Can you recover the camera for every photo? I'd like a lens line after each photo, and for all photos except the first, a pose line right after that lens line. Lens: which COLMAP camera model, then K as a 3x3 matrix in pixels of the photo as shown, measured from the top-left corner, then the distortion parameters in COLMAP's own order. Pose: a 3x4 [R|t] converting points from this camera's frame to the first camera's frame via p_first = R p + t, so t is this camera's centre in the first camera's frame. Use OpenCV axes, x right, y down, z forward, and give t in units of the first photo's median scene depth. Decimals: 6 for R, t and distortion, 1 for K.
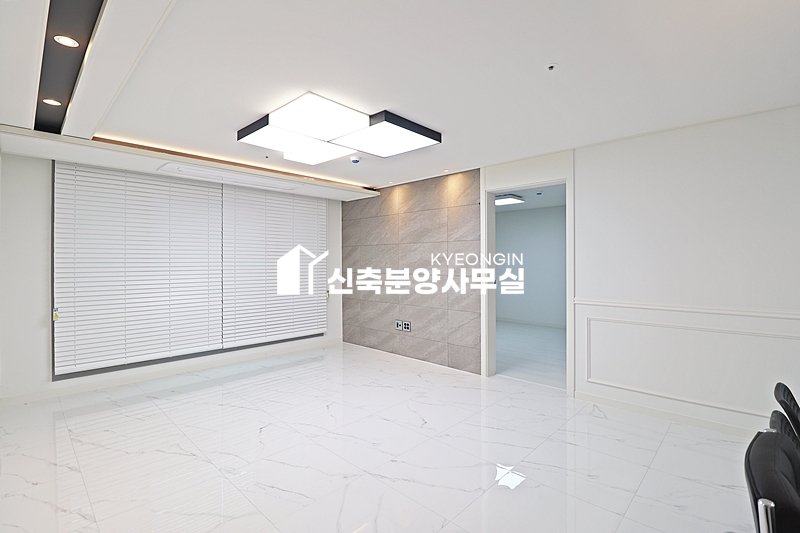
lens RADIAL K [[370.8, 0, 395.3], [0, 370.8, 260.1], [0, 0, 1]] dist [-0.004585, -0.009394]
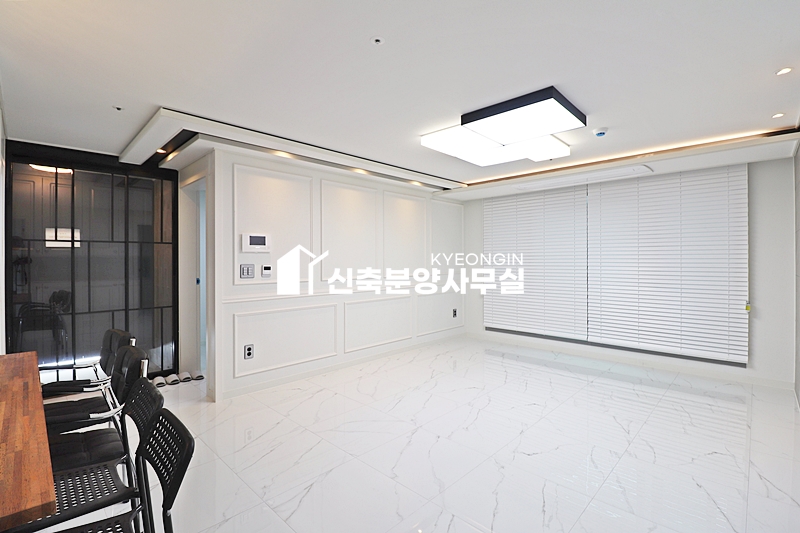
lens RADIAL K [[370.8, 0, 399.7], [0, 370.8, 260.1], [0, 0, 1]] dist [-0.004585, -0.009394]
pose [[0.000880, 0.001547, -0.999998, 0.583679], [0.008590, 0.999962, 0.001554, 0.002734], [0.999963, -0.008592, 0.000866, 0.464347]]
